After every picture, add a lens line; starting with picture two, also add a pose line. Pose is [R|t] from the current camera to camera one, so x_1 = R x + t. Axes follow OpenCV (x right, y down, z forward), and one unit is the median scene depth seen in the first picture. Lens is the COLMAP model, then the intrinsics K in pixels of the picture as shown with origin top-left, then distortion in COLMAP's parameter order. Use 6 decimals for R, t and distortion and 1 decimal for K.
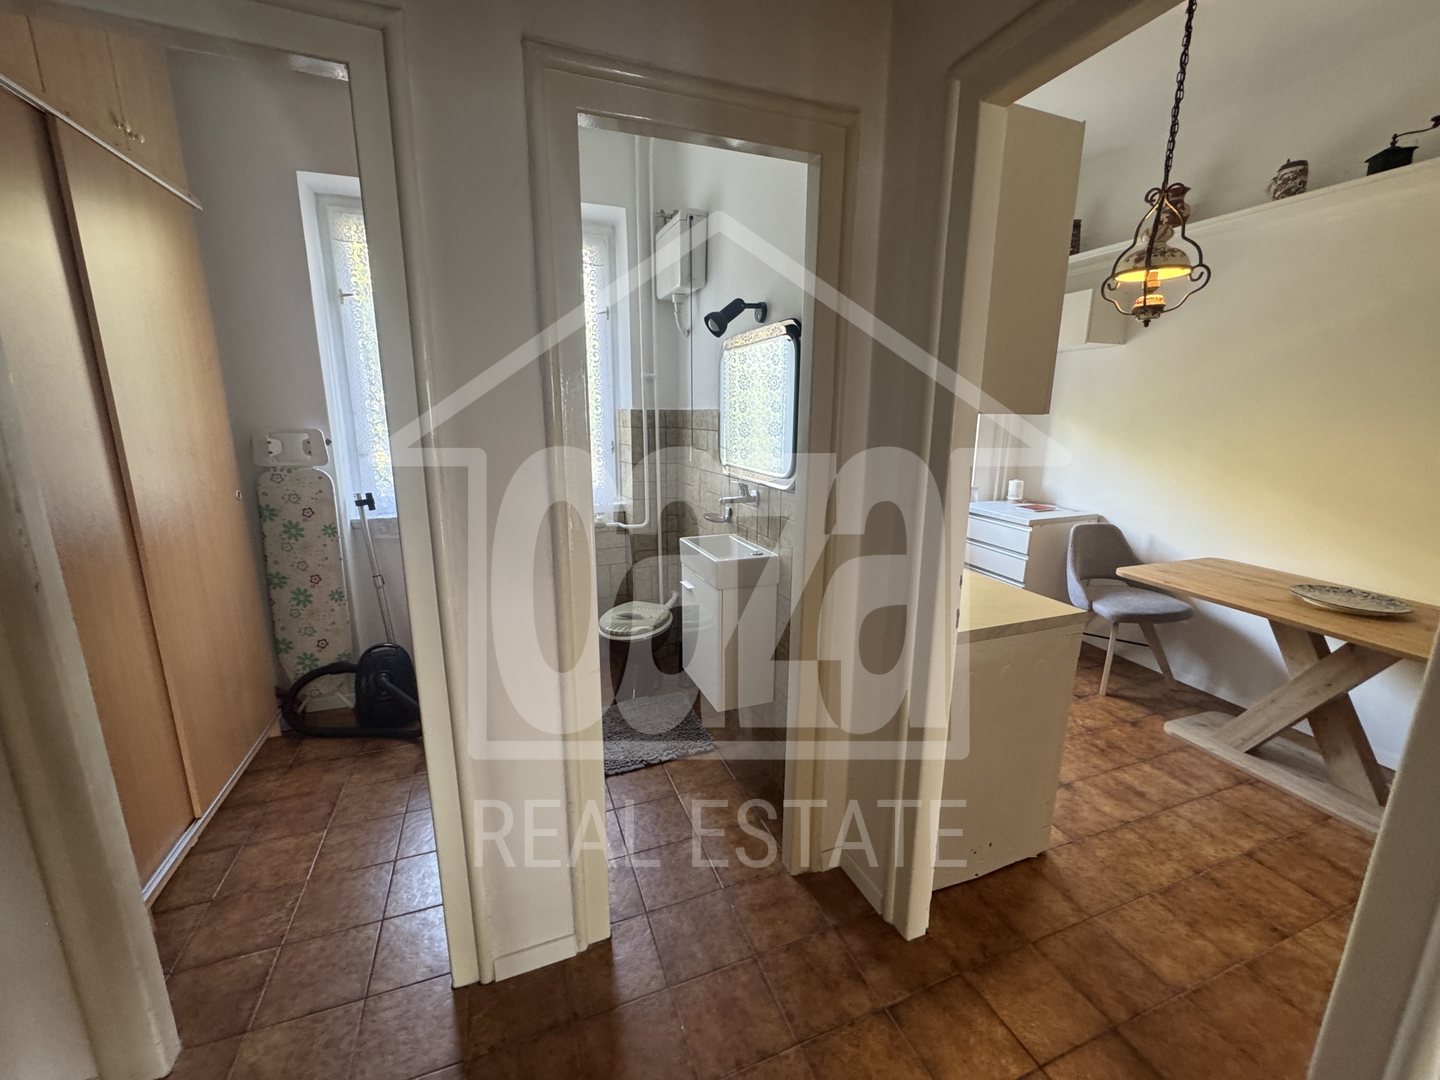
lens RADIAL K [[577.0, 0, 723.0], [0, 577.0, 535.7], [0, 0, 1]] dist [-0.002478, 0.000070]
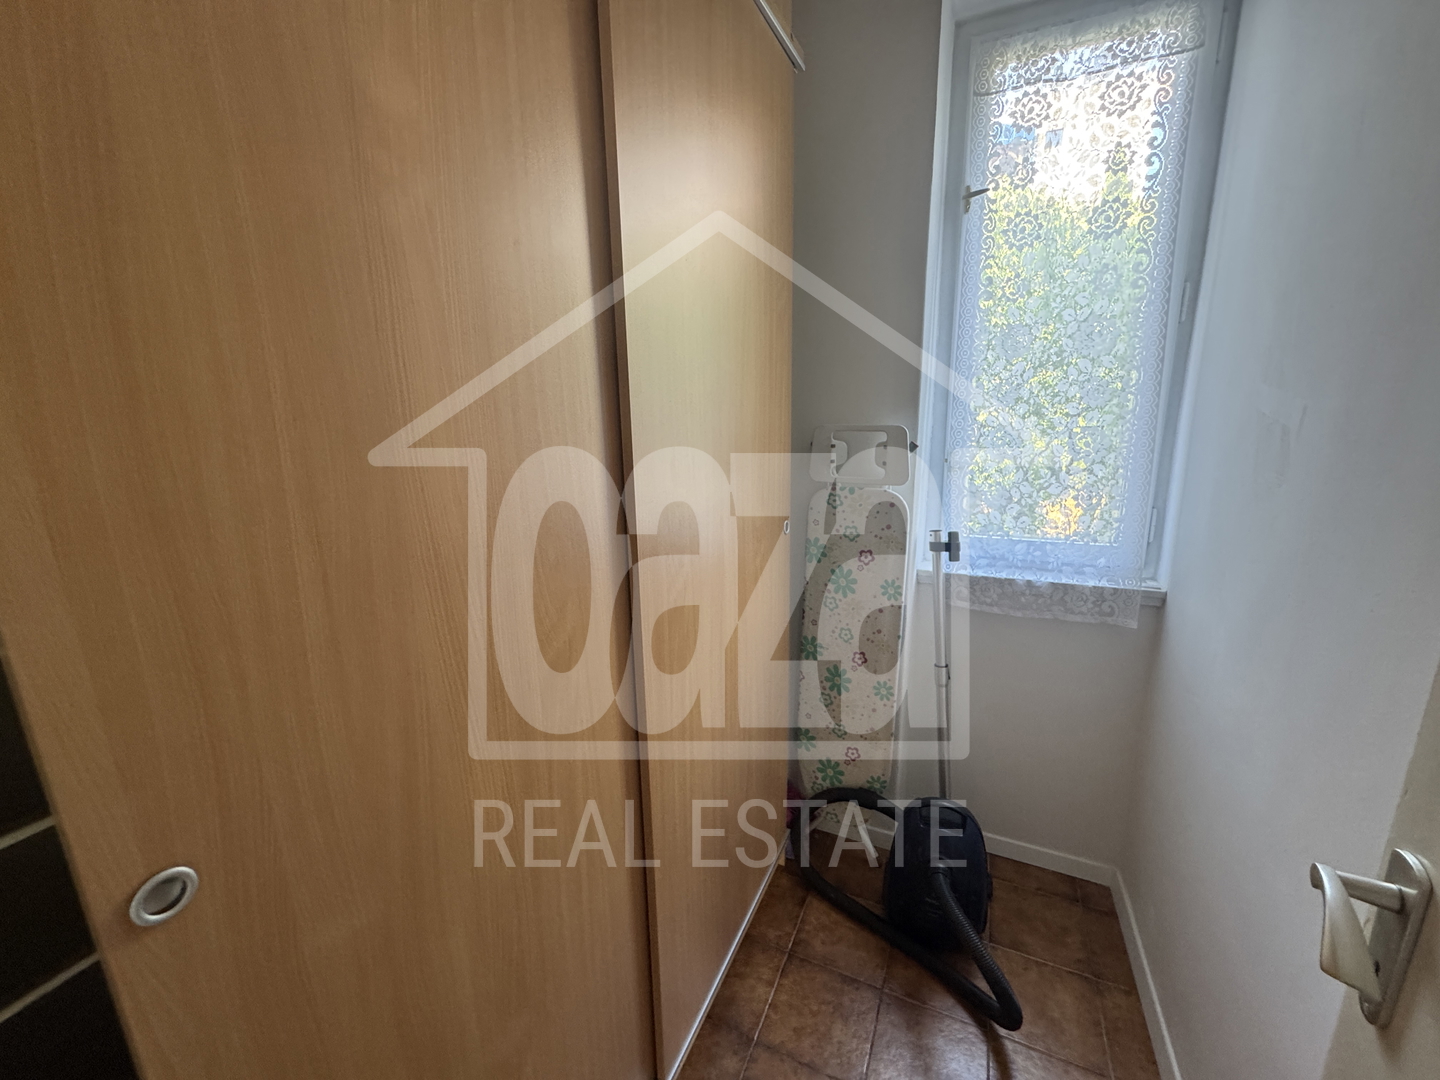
lens RADIAL K [[577.0, 0, 723.0], [0, 577.0, 535.7], [0, 0, 1]] dist [-0.002478, 0.000070]
pose [[0.693594, 0.140888, -0.706455, -0.383305], [-0.130532, 0.989034, 0.069086, -0.086572], [0.708441, 0.044297, 0.704378, 0.439374]]
